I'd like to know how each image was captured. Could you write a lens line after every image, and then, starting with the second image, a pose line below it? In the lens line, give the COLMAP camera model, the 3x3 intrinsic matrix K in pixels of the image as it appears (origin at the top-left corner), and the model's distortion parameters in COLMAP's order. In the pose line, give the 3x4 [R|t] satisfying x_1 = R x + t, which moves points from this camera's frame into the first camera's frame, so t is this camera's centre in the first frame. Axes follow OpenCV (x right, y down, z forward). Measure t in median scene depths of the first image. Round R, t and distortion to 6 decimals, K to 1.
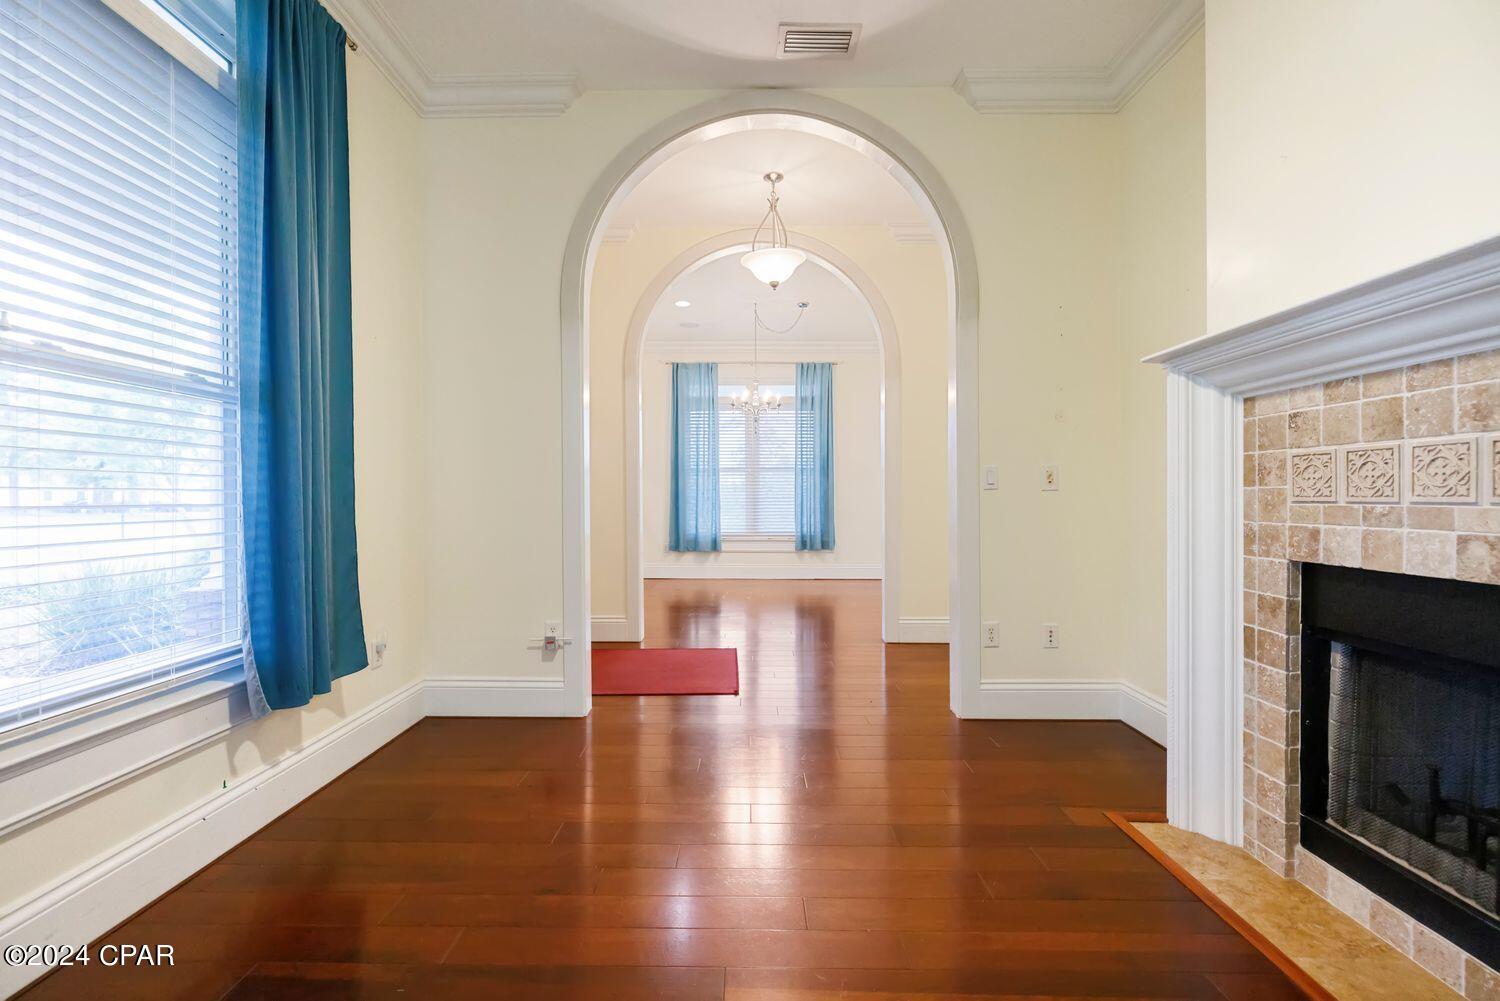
lens RADIAL K [[632.0, 0, 755.5], [0, 632.0, 504.8], [0, 0, 1]] dist [0.000917, -0.000397]
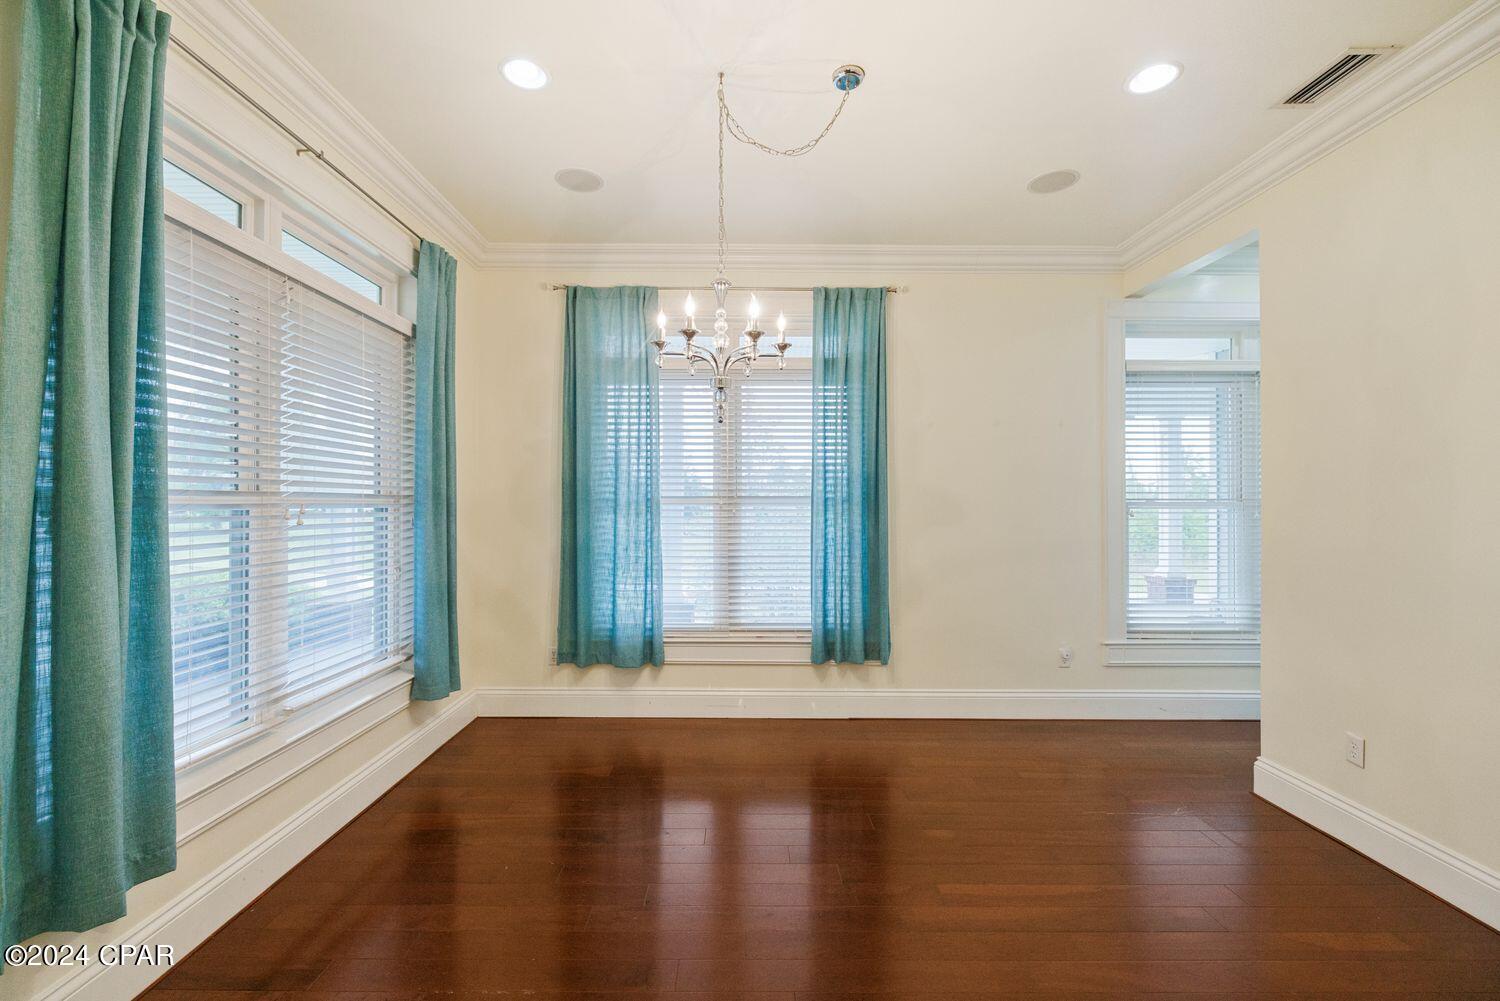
lens RADIAL K [[632.0, 0, 744.6], [0, 632.0, 496.8], [0, 0, 1]] dist [0.000917, -0.000397]
pose [[0.999628, 0.004254, -0.026945, 0.022882], [-0.004741, 0.999826, -0.018018, -0.049747], [0.026863, 0.018139, 0.999475, 0.498032]]
